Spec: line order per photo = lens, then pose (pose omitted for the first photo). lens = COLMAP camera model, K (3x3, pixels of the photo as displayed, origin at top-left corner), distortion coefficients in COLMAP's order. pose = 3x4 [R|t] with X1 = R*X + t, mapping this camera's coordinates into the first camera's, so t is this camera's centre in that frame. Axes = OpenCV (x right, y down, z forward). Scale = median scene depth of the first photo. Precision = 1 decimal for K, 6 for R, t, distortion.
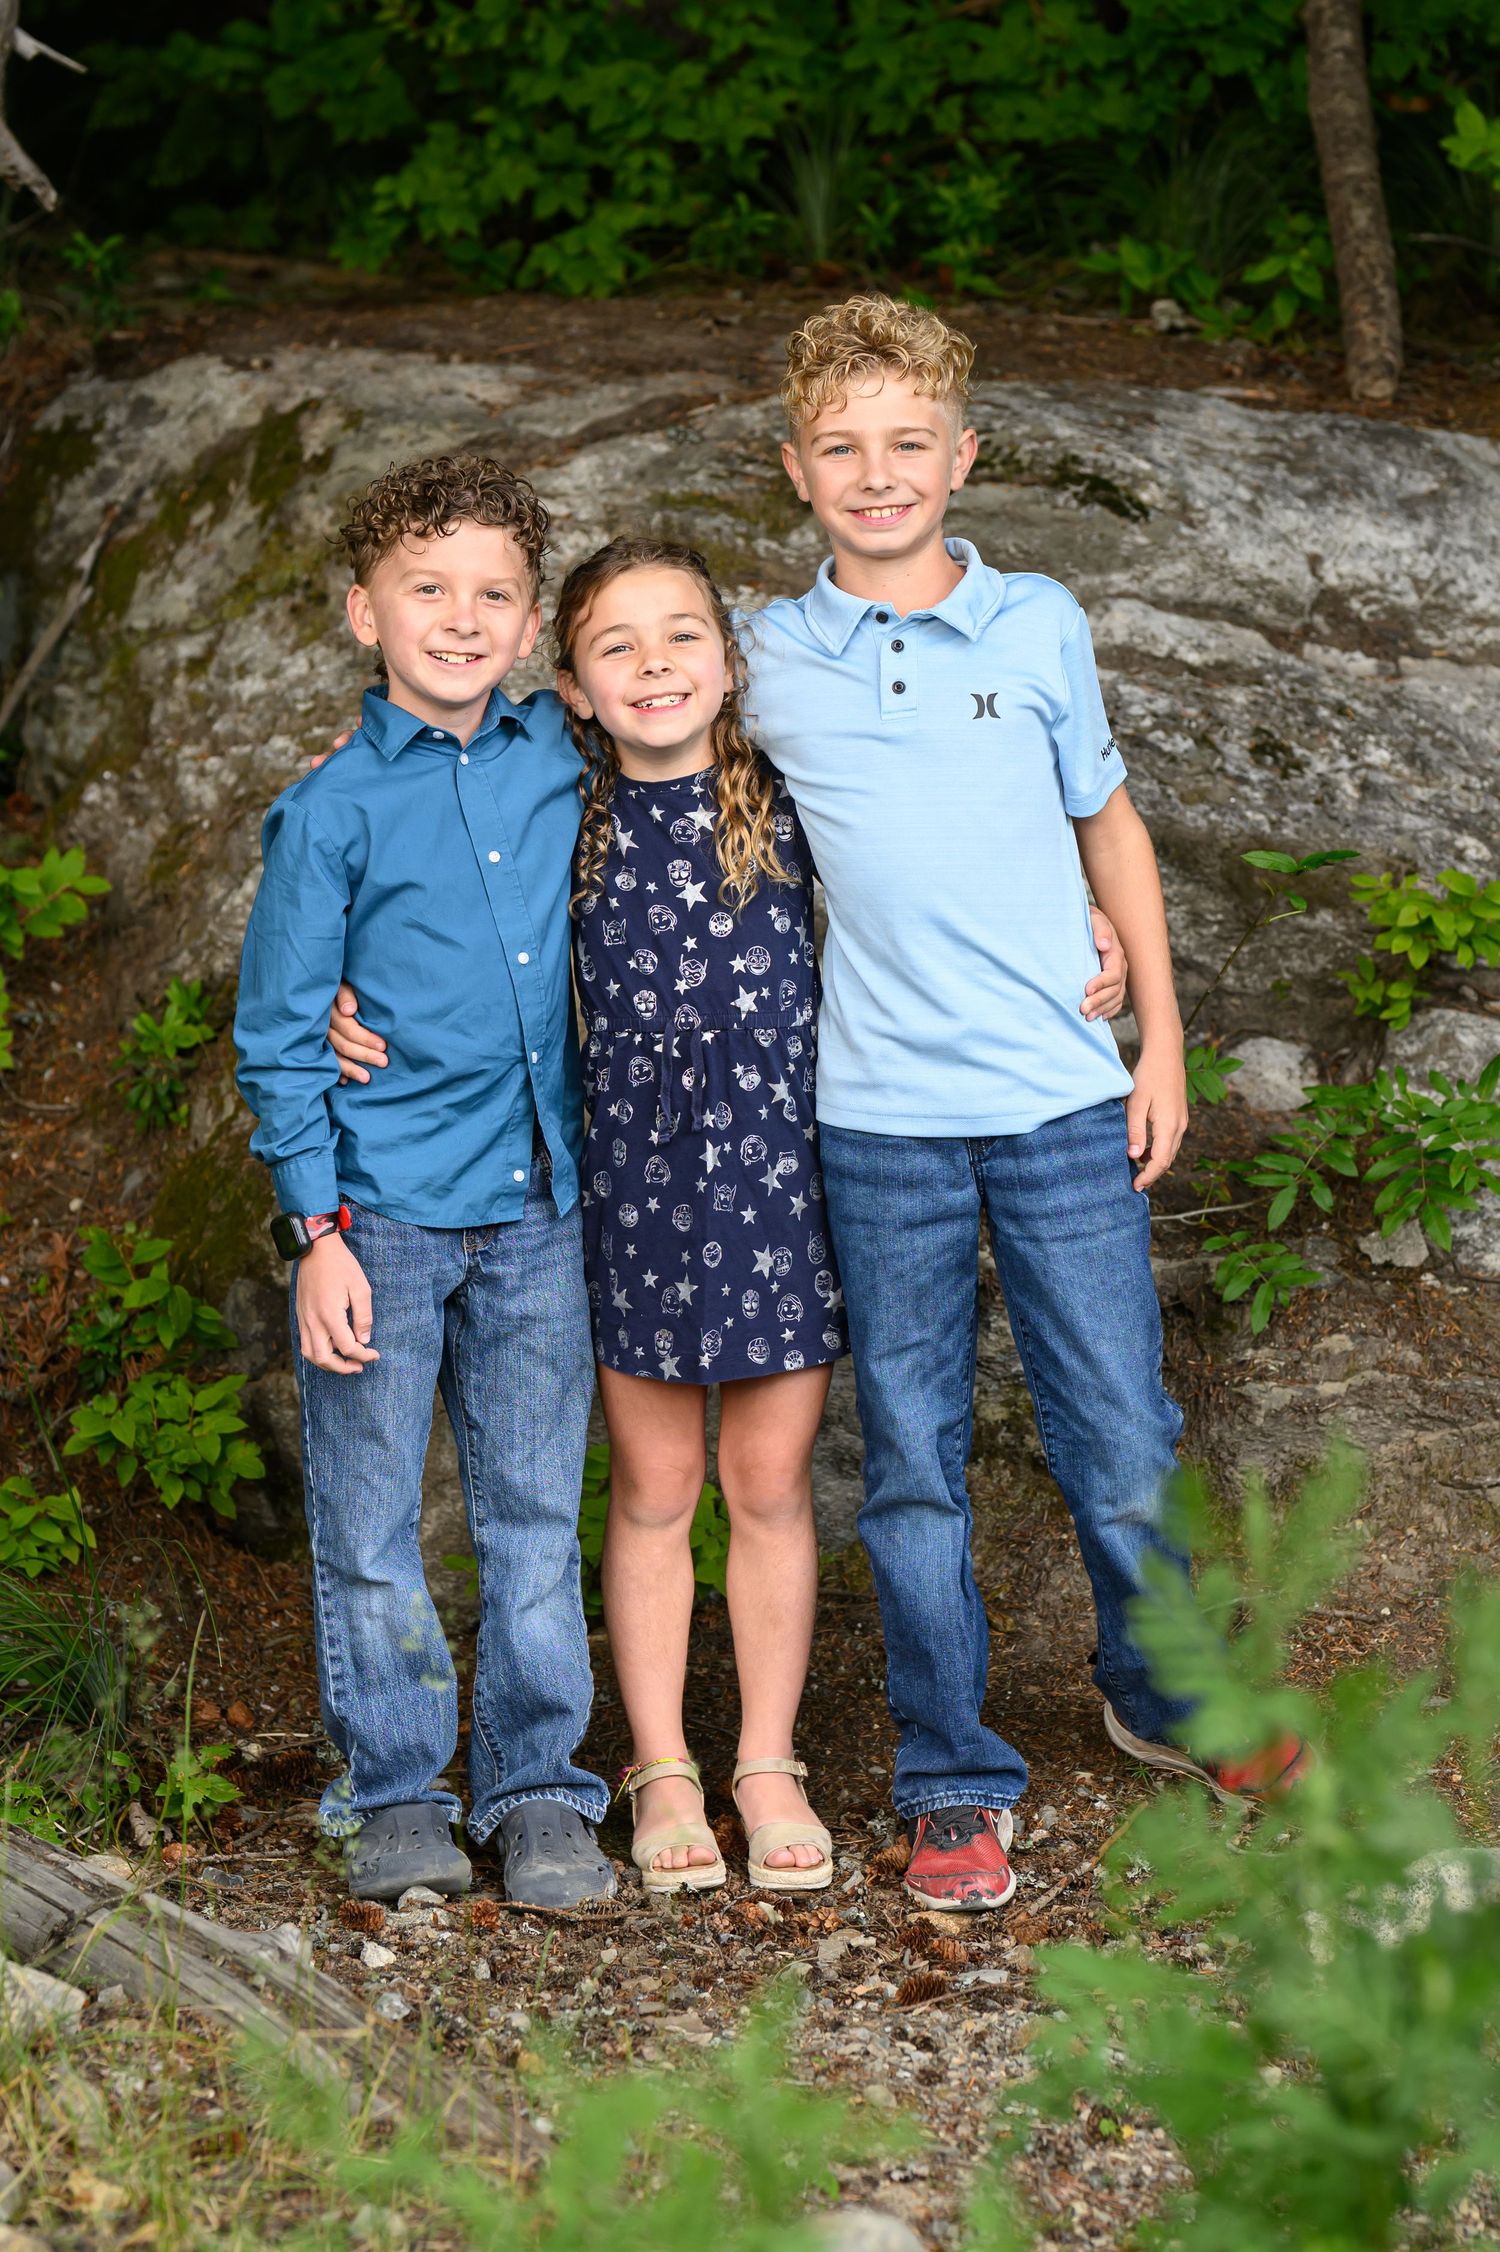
lens RADIAL K [[8039.4, 0, 761.1], [0, 8039.4, 1121.0], [0, 0, 1]] dist [-0.016620, 0.000000]
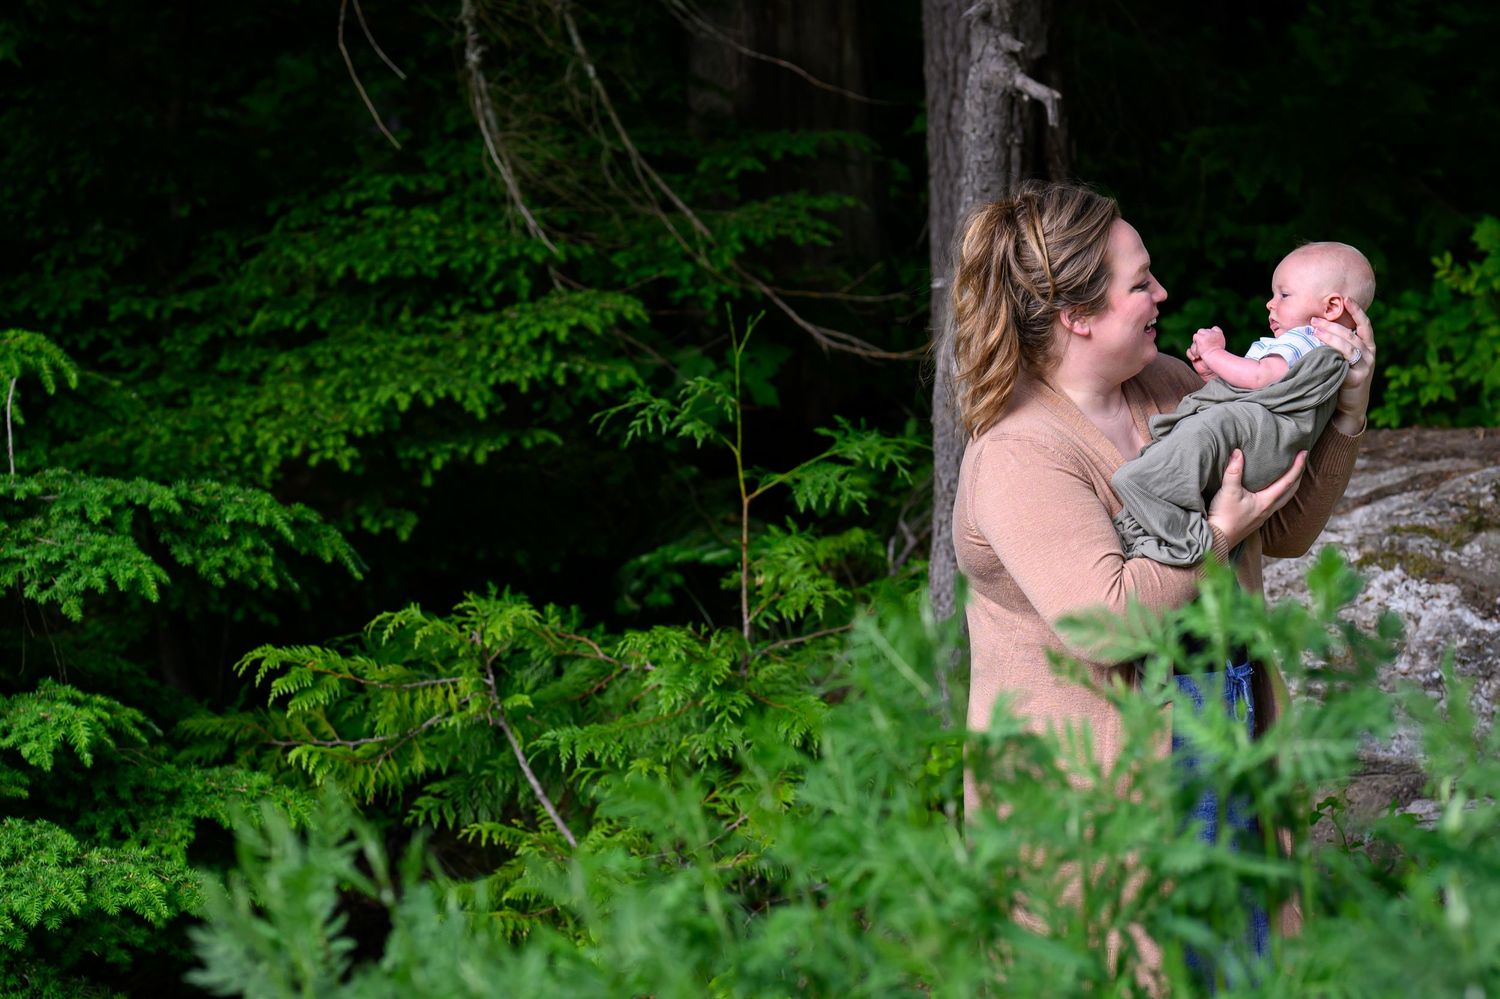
lens RADIAL K [[5354.8, 0, 751.4], [0, 5354.8, 501.0], [0, 0, 1]] dist [-0.016620, 0.000000]
pose [[0.891527, -0.036972, -0.451456, 0.352136], [-0.031479, 0.989197, -0.143175, 0.073163], [0.451872, 0.141856, 0.880732, 0.001512]]
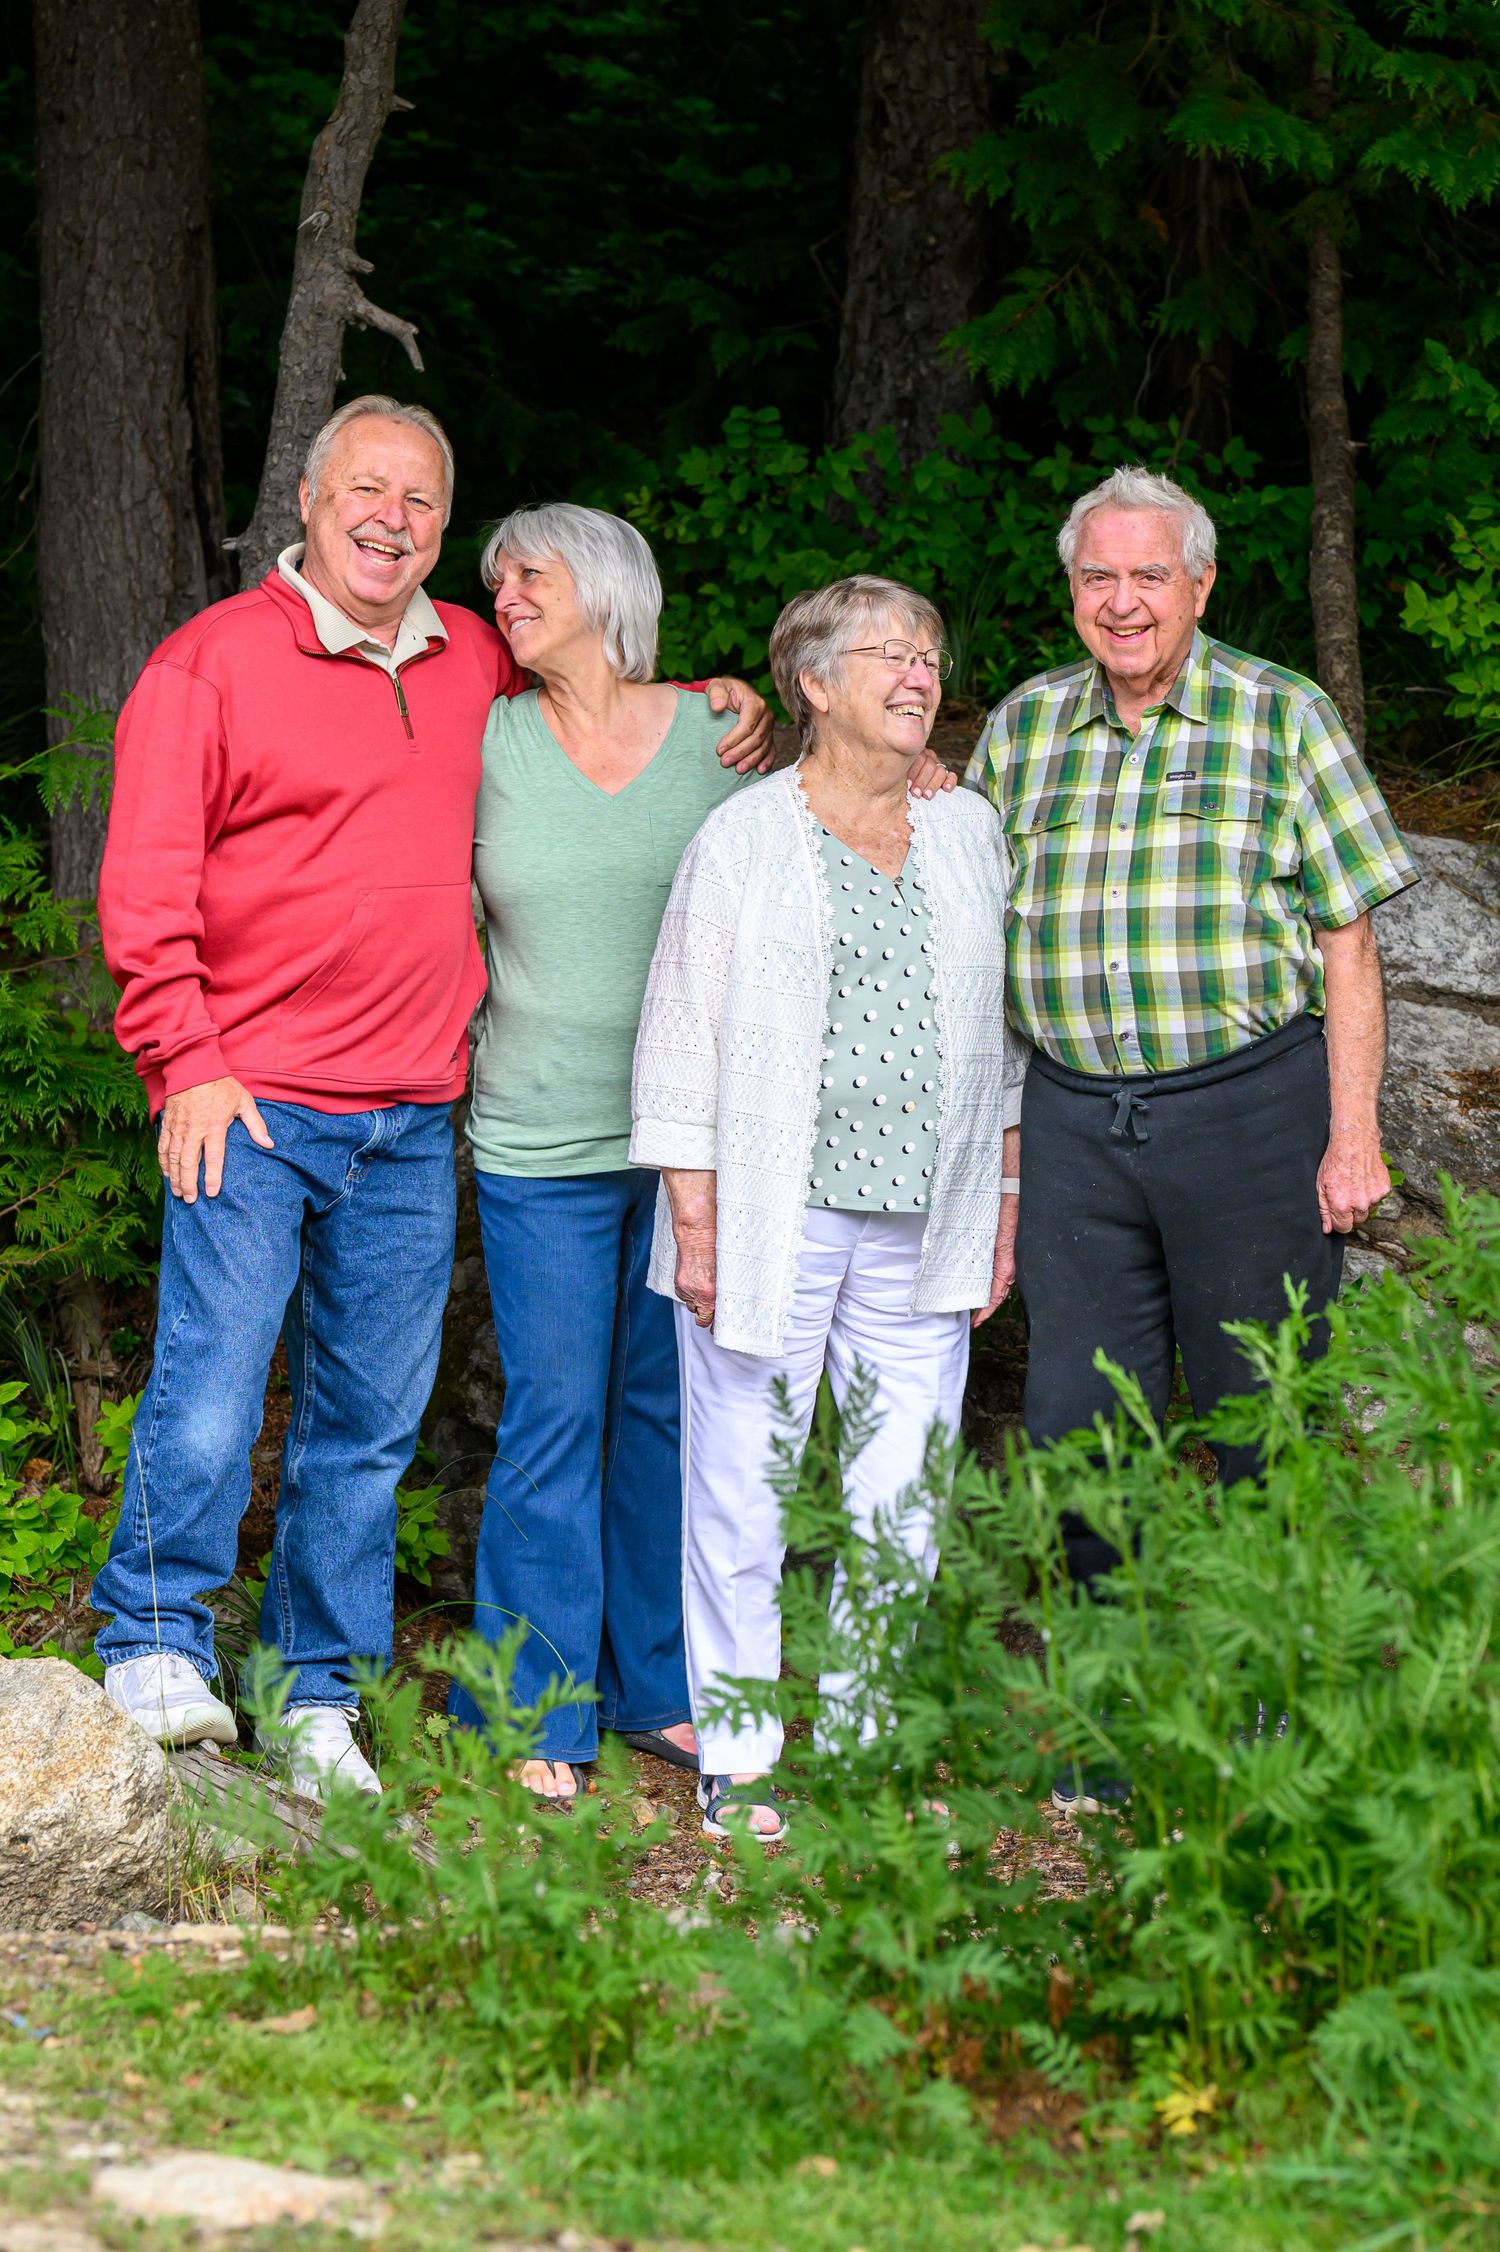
lens RADIAL K [[8039.4, 0, 847.3], [0, 8039.4, 1146.8], [0, 0, 1]] dist [-0.016620, 0.000000]
pose [[0.997434, 0.014666, -0.070075, 0.092975], [-0.018780, 0.998116, -0.058406, 0.048498], [0.069087, 0.059572, 0.995830, -0.347442]]
